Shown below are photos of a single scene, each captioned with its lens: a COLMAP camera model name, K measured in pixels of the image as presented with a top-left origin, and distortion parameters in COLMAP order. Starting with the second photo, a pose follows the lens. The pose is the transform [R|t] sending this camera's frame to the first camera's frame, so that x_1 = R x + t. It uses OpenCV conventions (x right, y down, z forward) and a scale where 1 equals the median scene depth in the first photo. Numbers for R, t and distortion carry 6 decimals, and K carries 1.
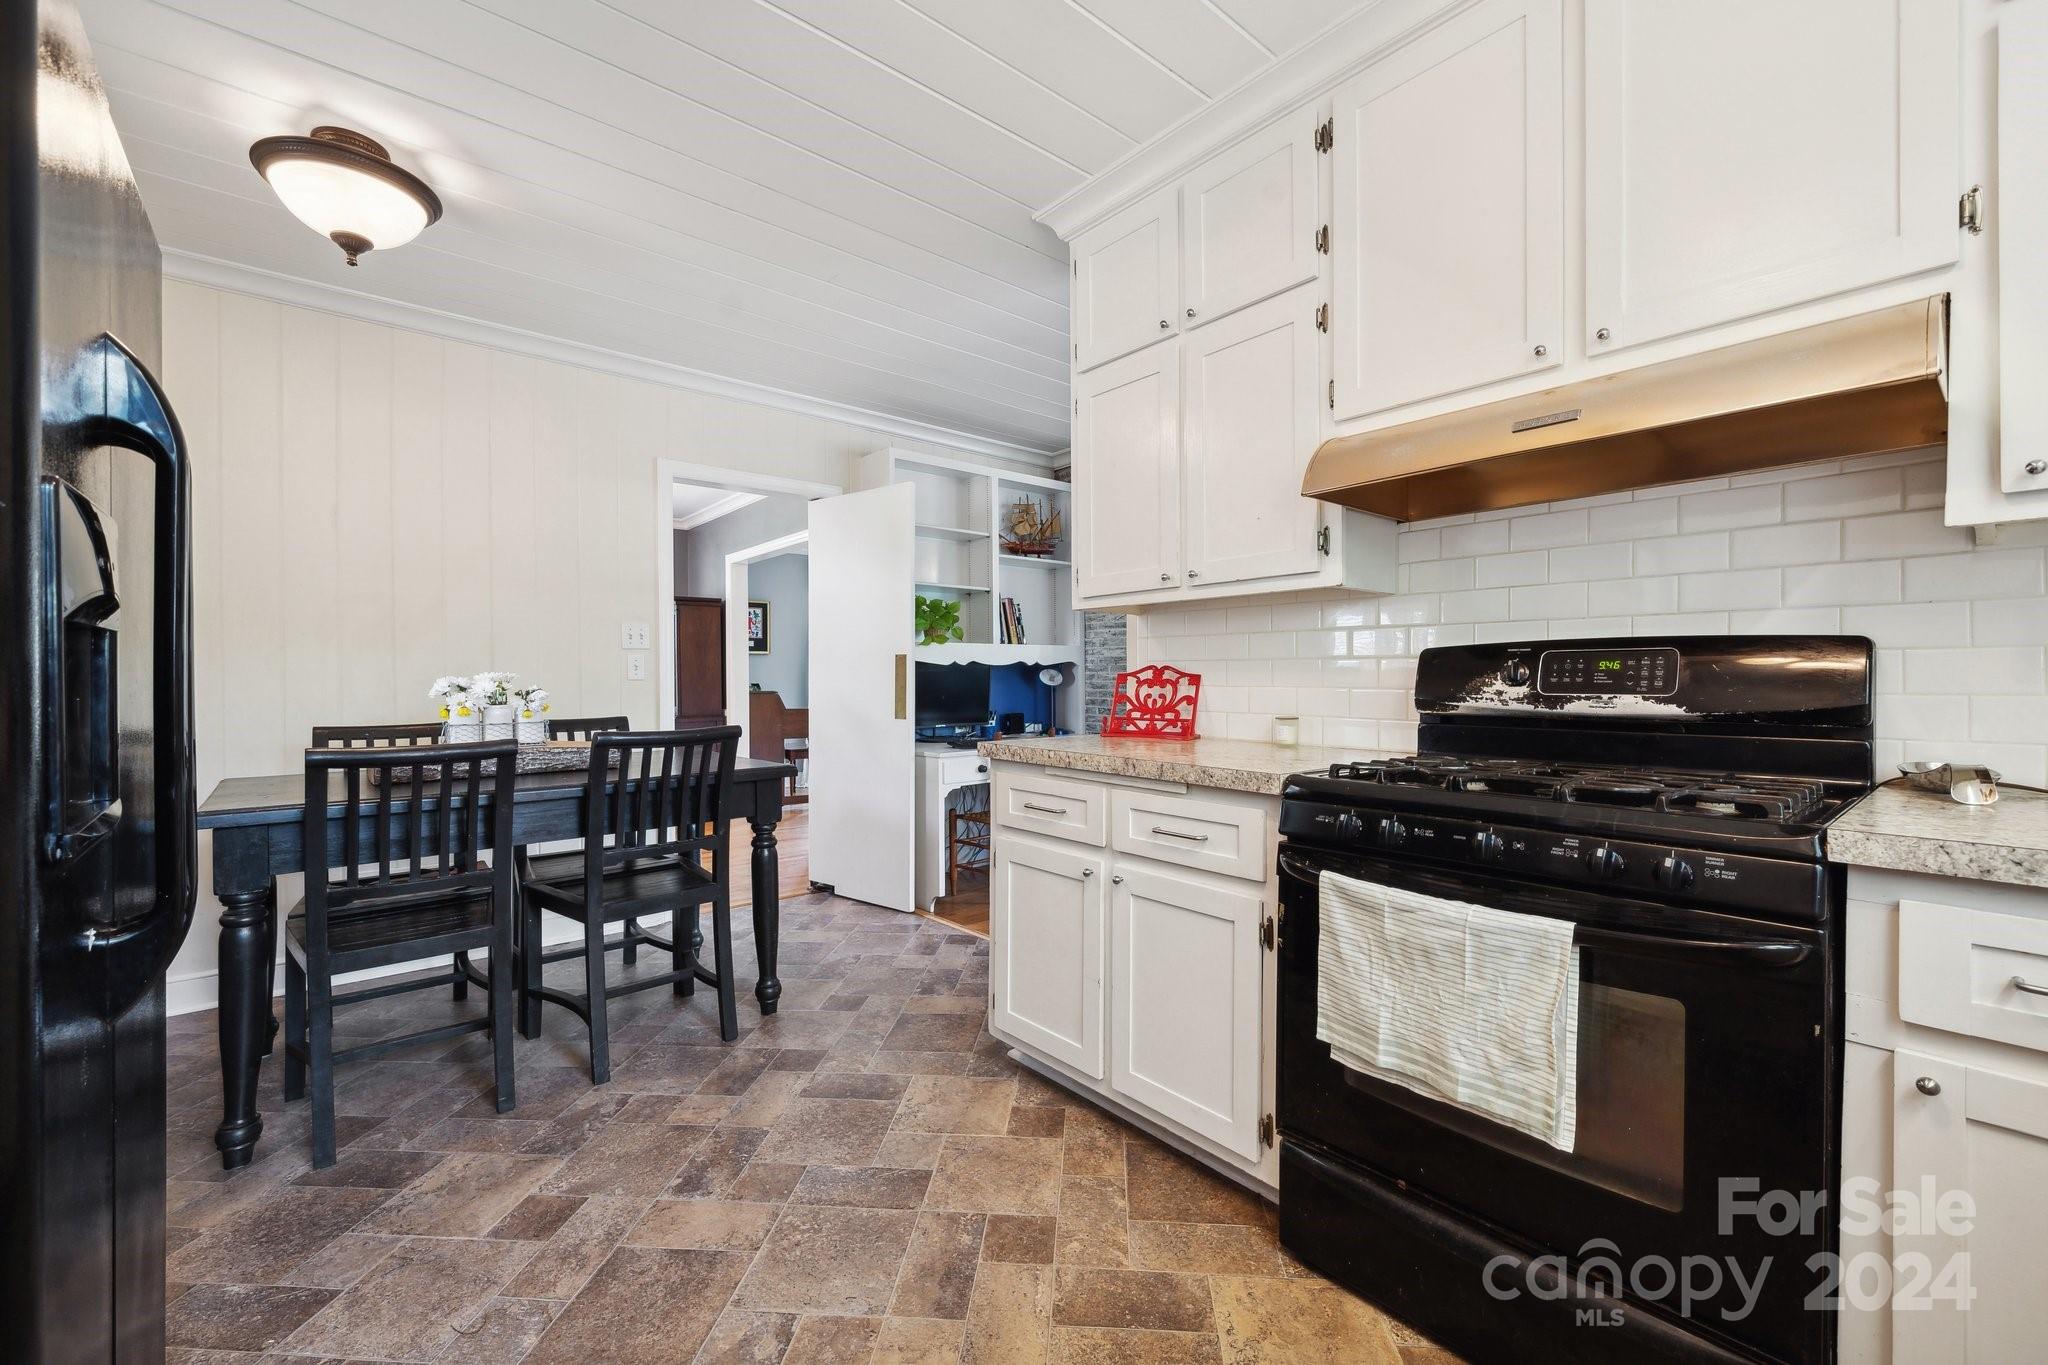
lens RADIAL K [[842.5, 0, 1030.4], [0, 842.5, 675.1], [0, 0, 1]] dist [0.002442, 0.000057]
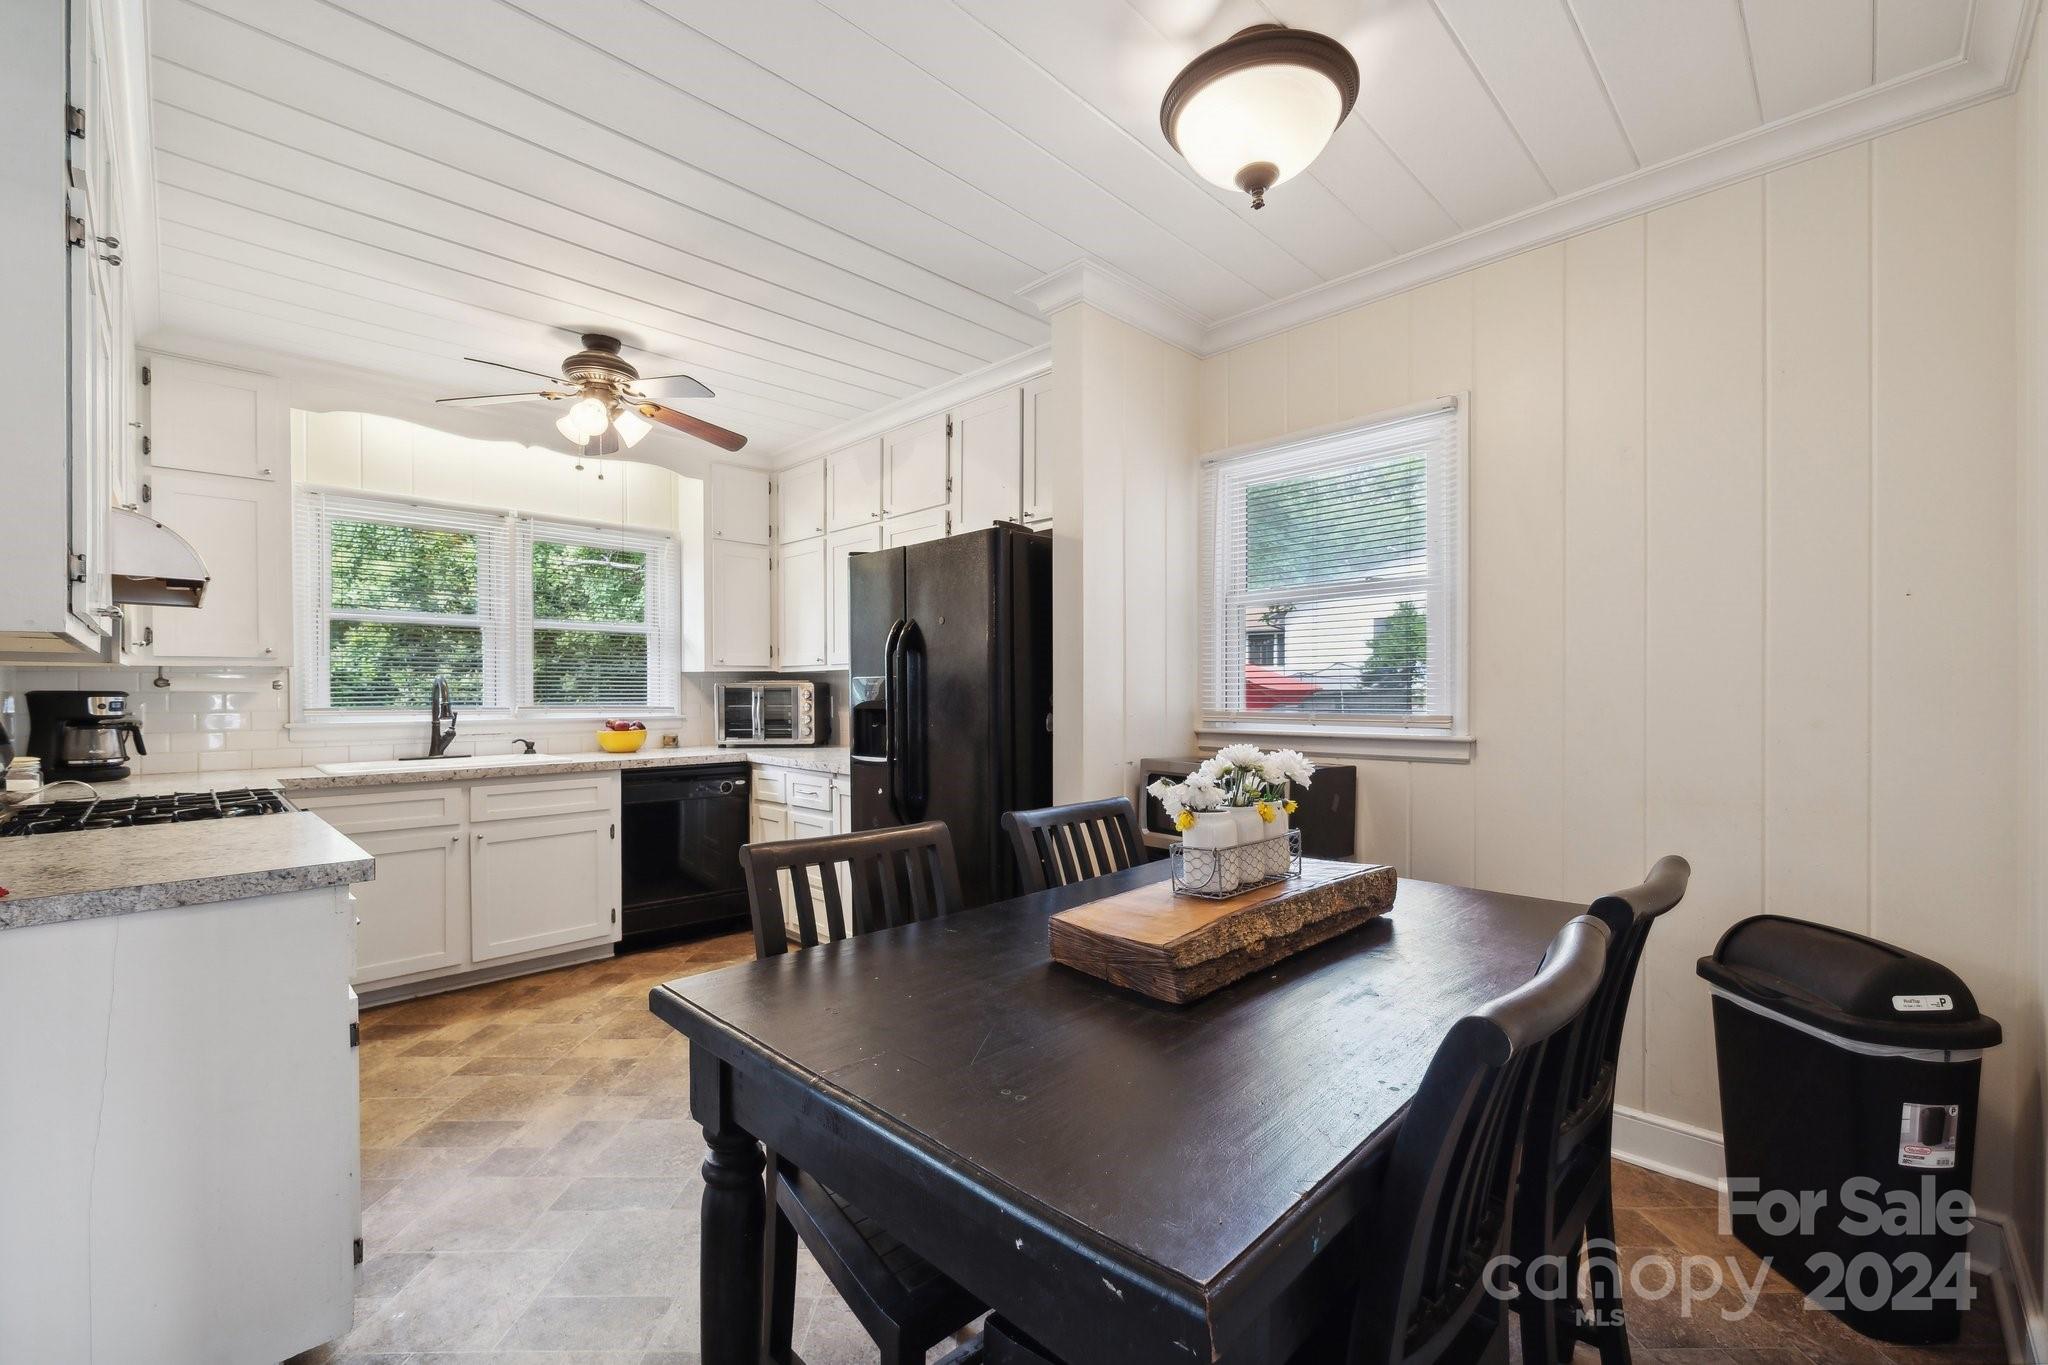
lens RADIAL K [[842.5, 0, 1028.9], [0, 842.5, 692.1], [0, 0, 1]] dist [0.002442, 0.000057]
pose [[-0.995968, 0.008910, -0.089265, -0.983213], [0.008405, 0.999946, 0.006035, -0.064395], [0.089314, 0.005260, -0.995990, 2.538313]]
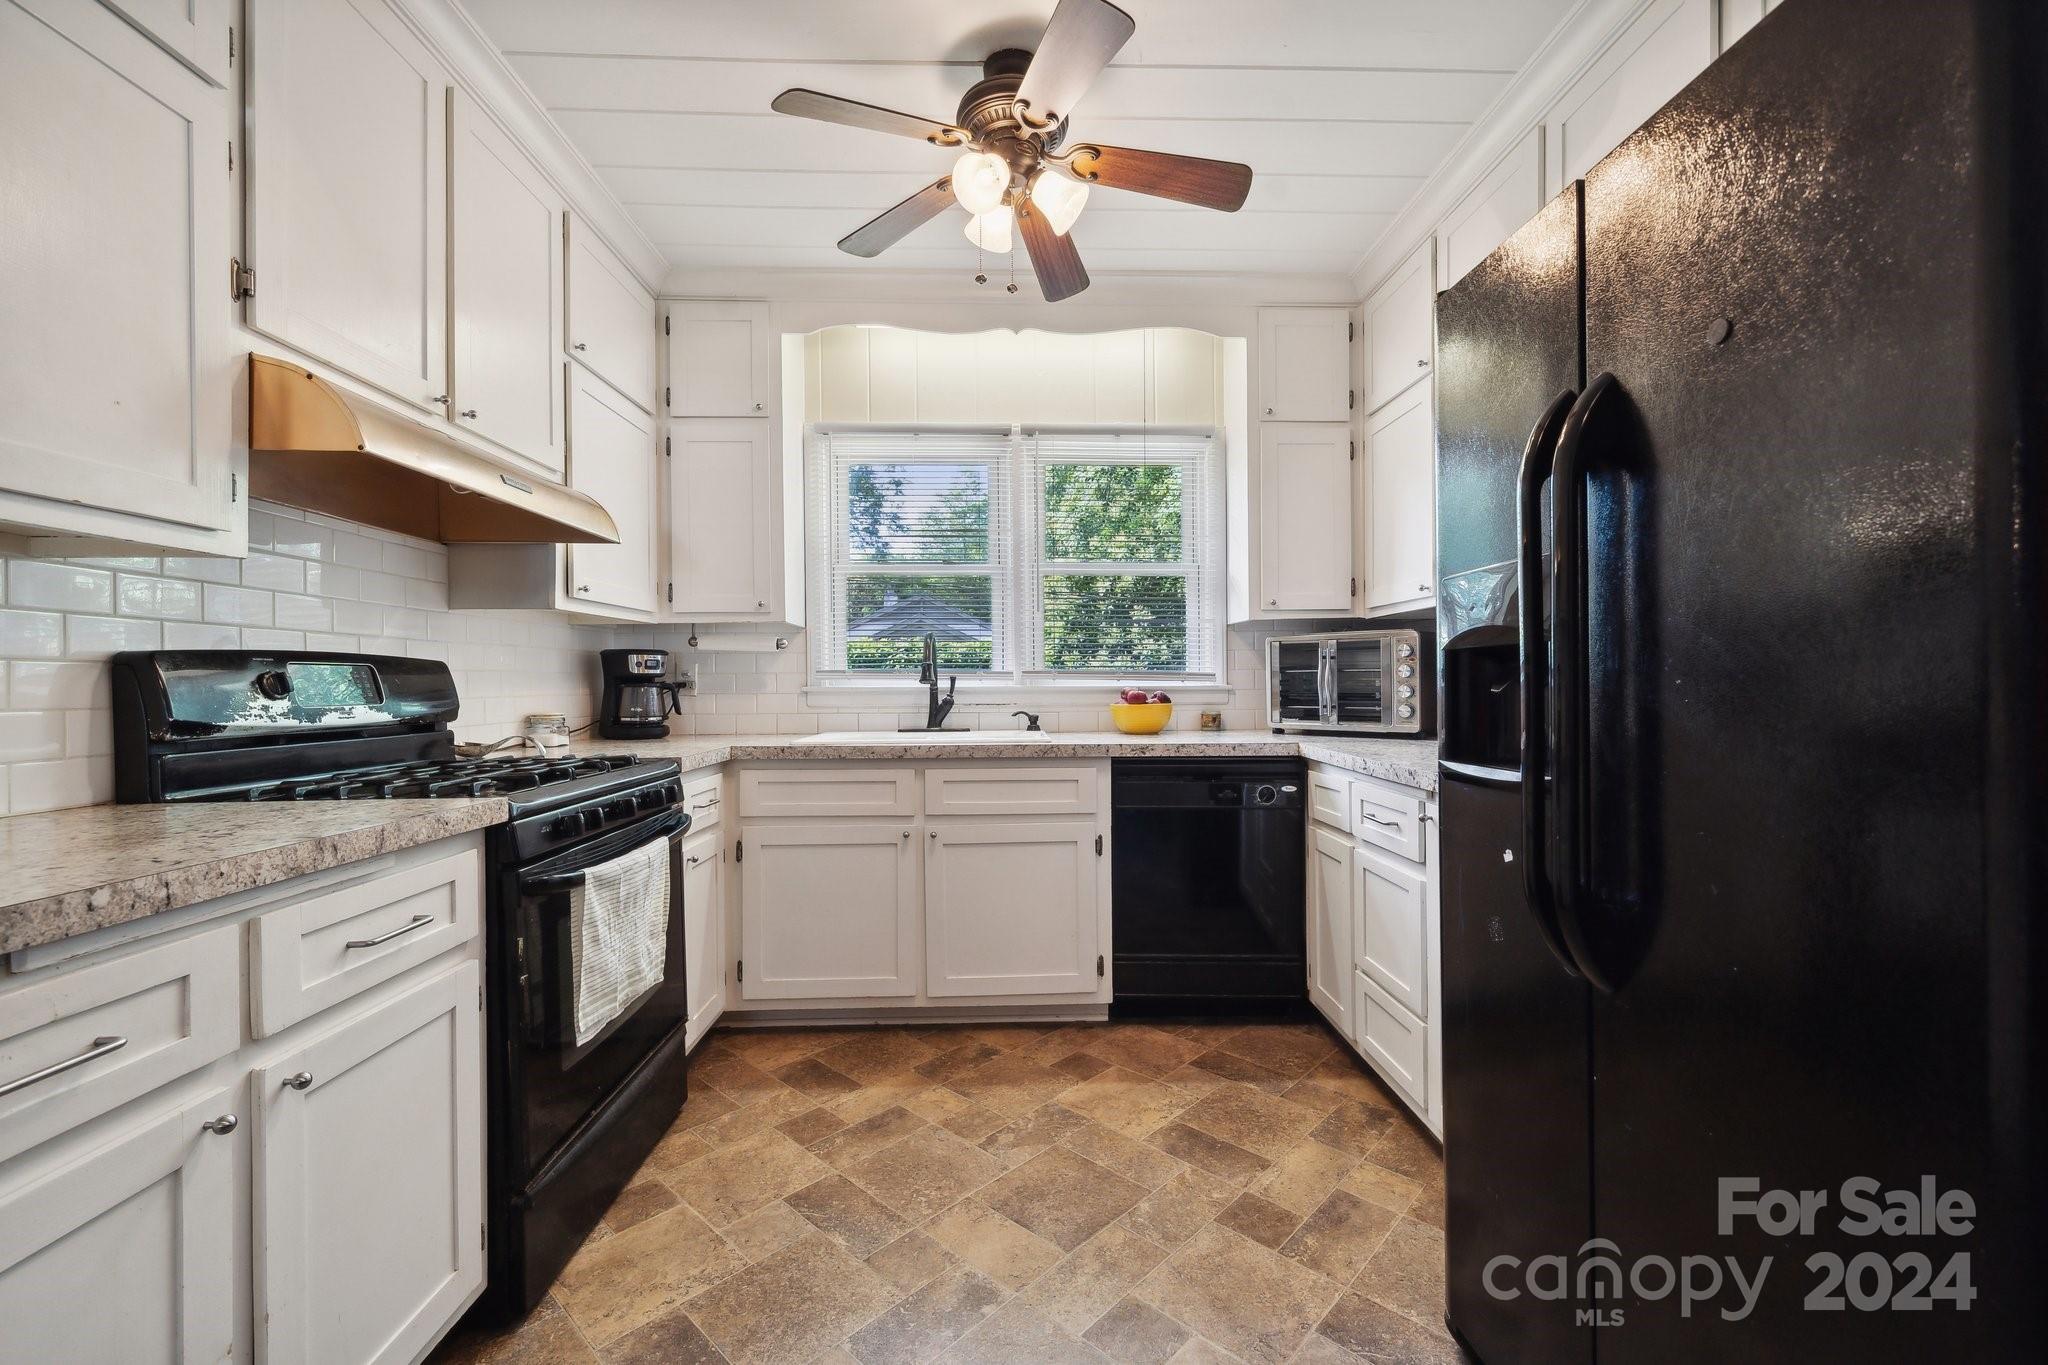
lens RADIAL K [[842.5, 0, 1037.5], [0, 842.5, 684.7], [0, 0, 1]] dist [0.002442, 0.000057]
pose [[-0.790142, 0.007492, 0.612878, -0.950500], [0.011450, 0.999931, 0.002538, 0.000699], [-0.612817, 0.009023, -0.790174, 1.594109]]
